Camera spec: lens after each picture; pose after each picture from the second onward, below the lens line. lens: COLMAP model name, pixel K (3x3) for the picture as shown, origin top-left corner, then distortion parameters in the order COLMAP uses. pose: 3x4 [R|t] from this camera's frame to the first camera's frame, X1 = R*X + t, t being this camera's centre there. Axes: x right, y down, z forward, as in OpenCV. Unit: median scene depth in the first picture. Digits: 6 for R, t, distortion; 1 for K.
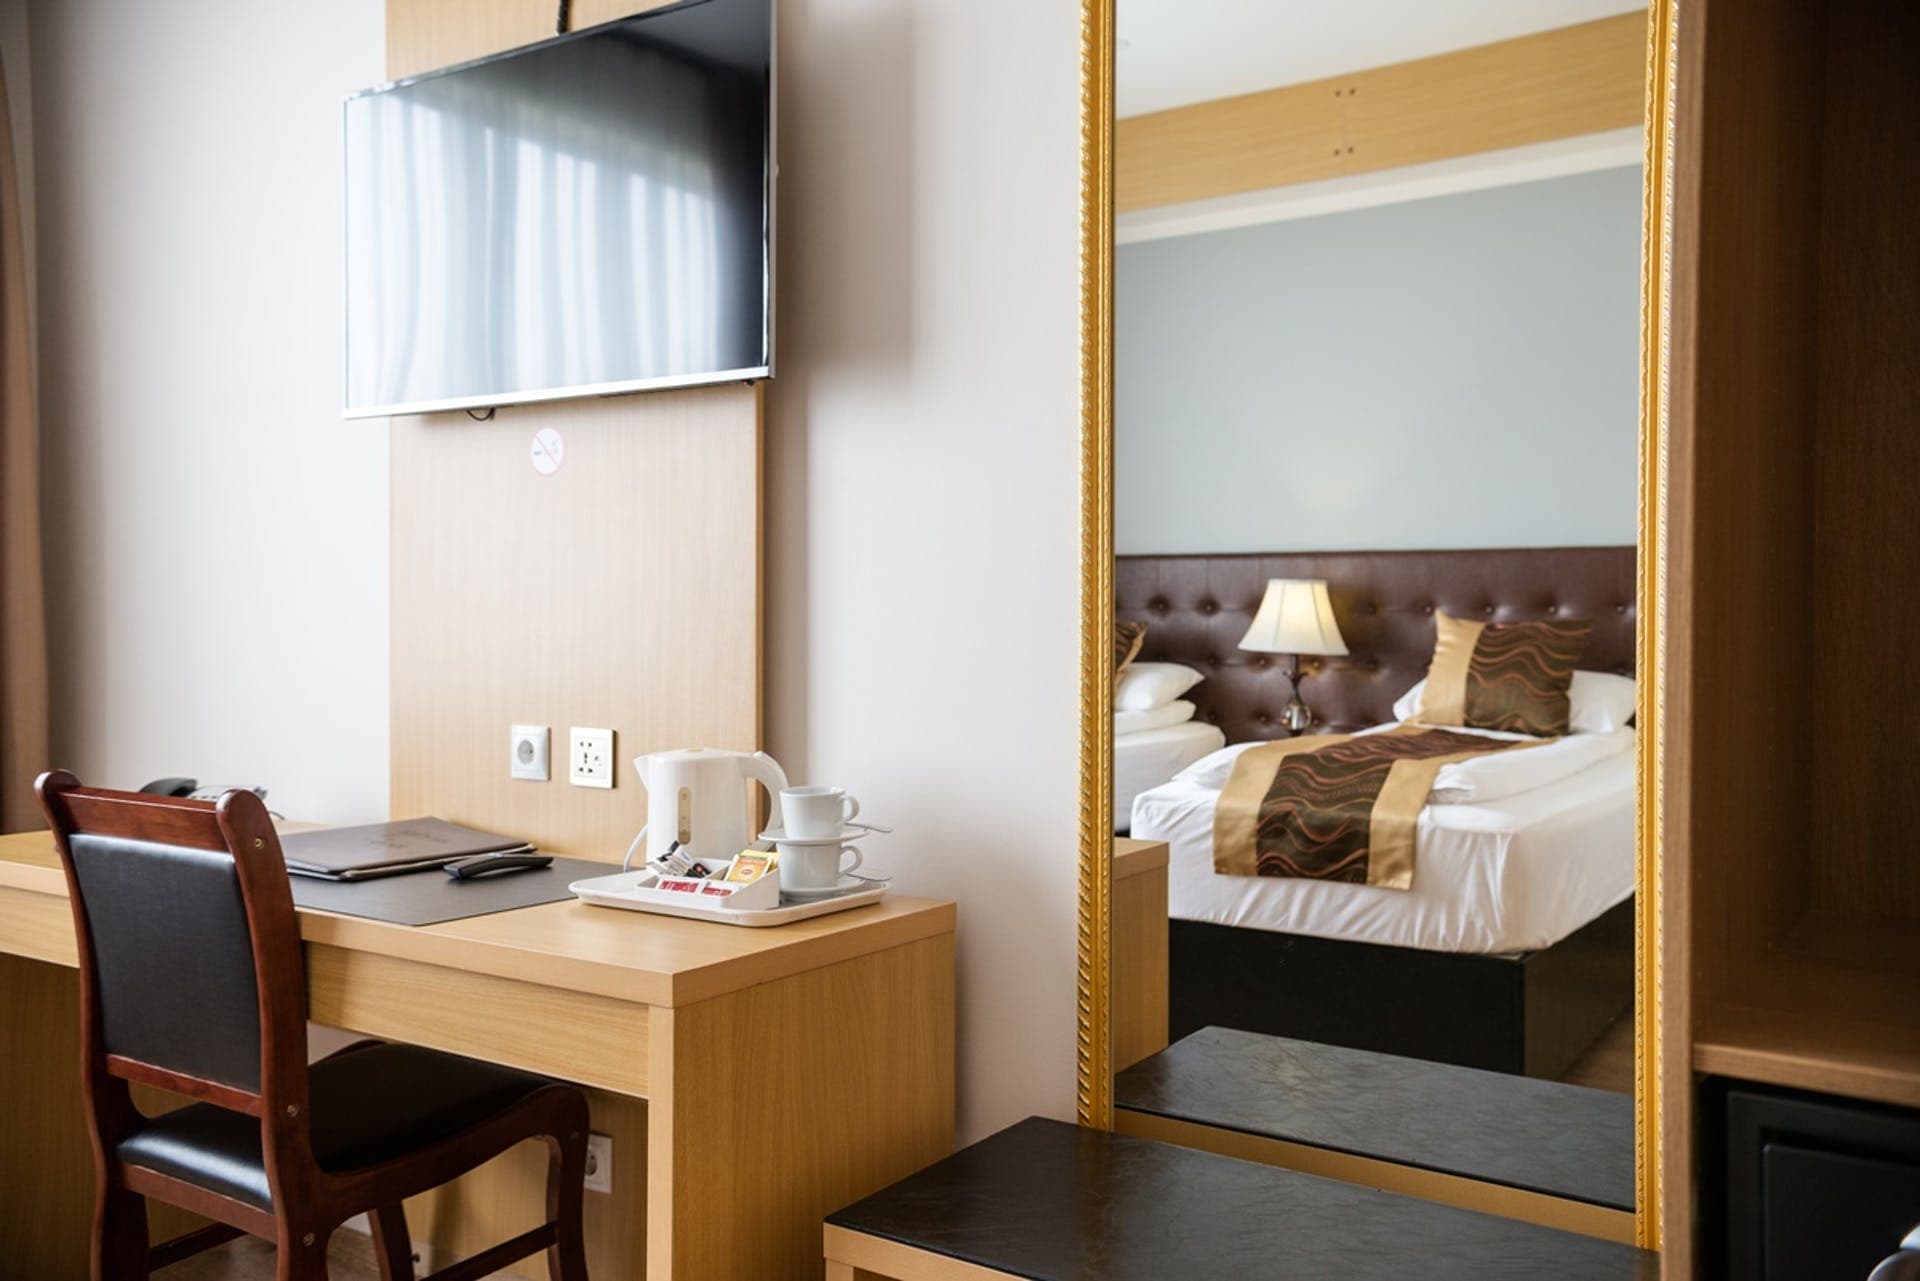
lens RADIAL K [[1568.5, 0, 960.0], [0, 1568.5, 640.5], [0, 0, 1]] dist [0.030572, 0.002166]
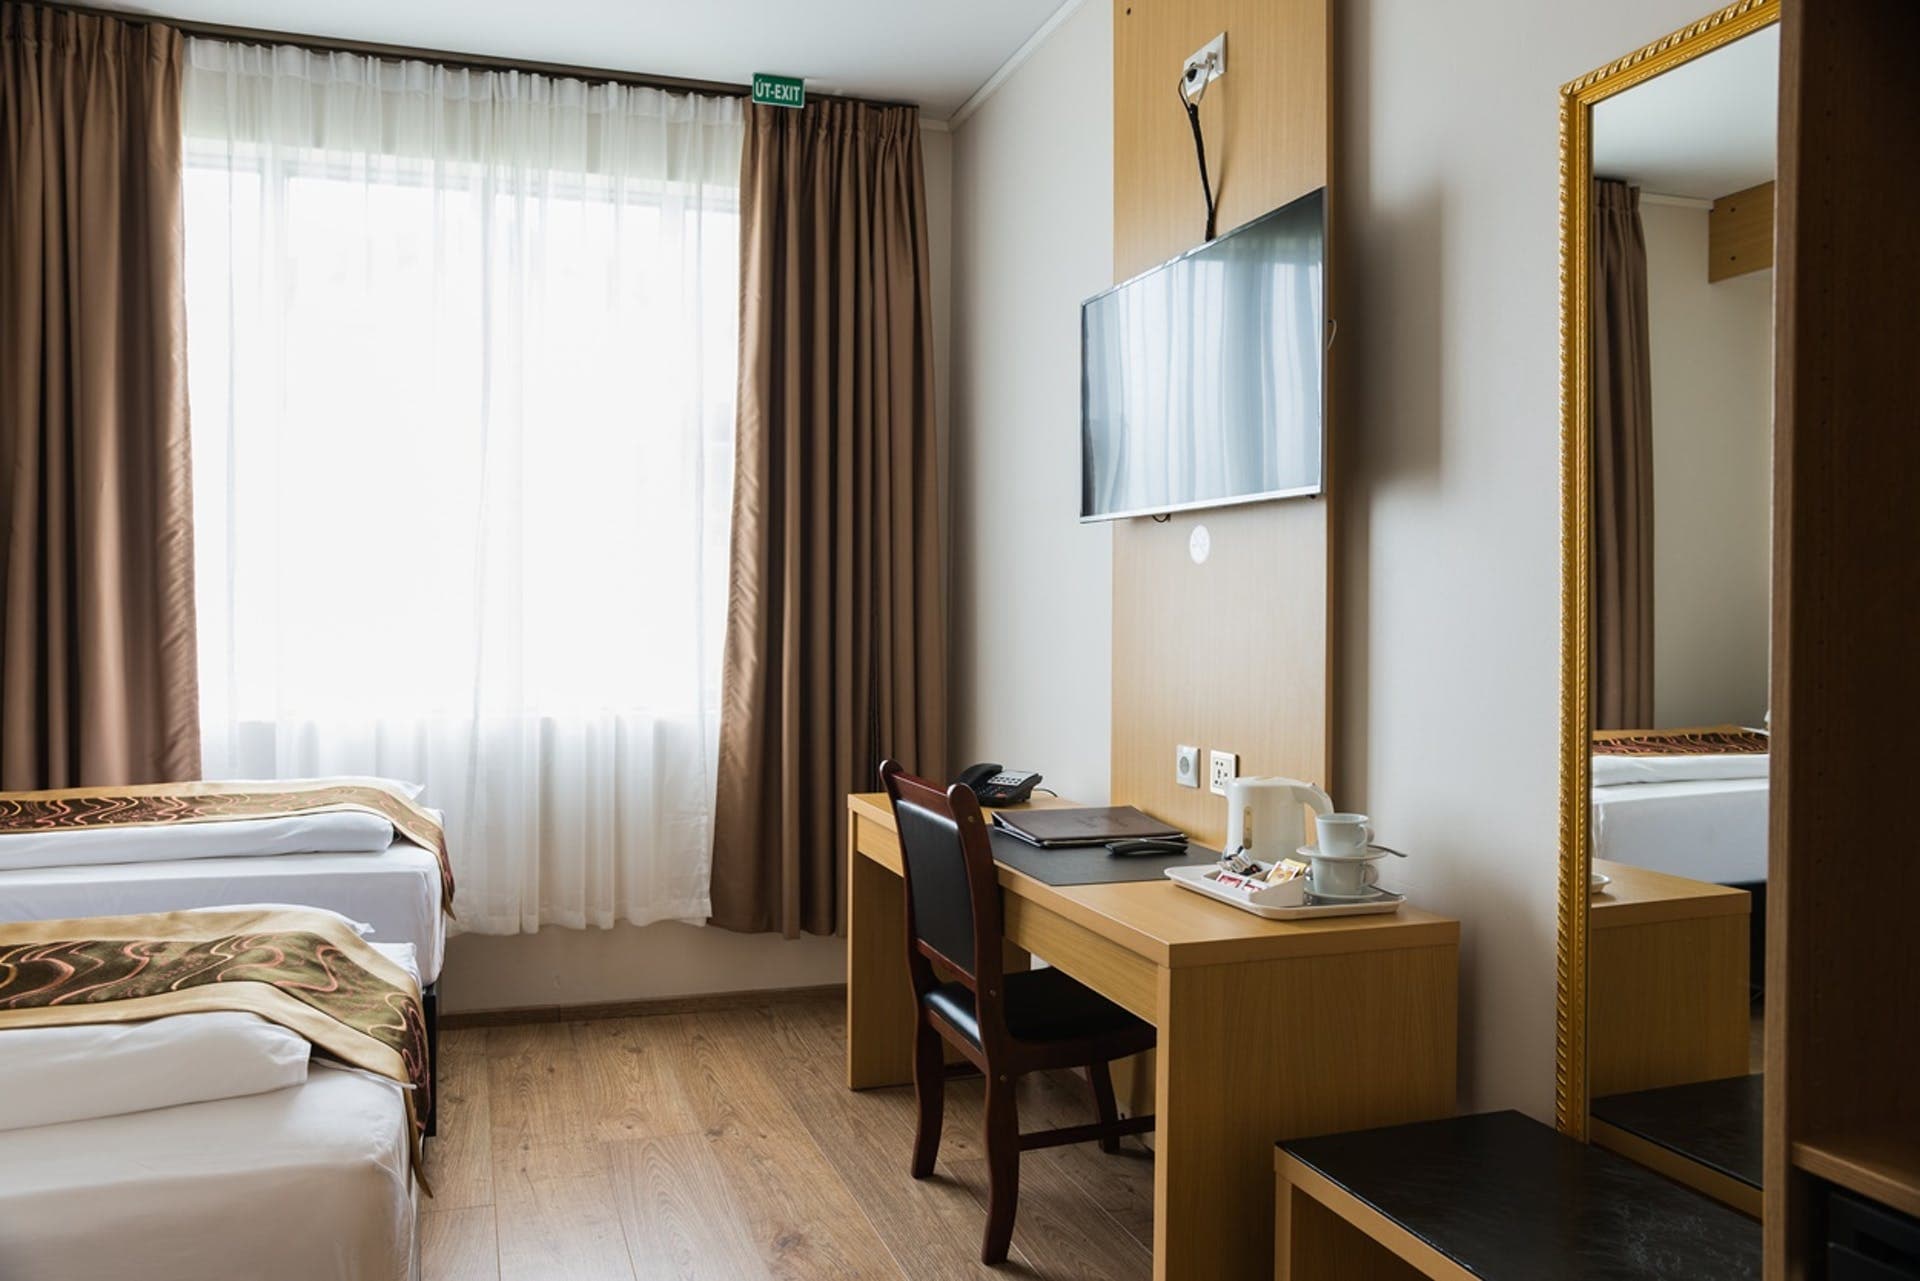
lens RADIAL K [[1382.7, 0, 956.2], [0, 1382.7, 618.1], [0, 0, 1]] dist [-0.001911, -0.000873]
pose [[0.793654, 0.010025, -0.608286, 0.341859], [-0.010617, 0.999940, 0.002628, -0.067174], [0.608276, 0.004372, 0.793713, -0.086211]]
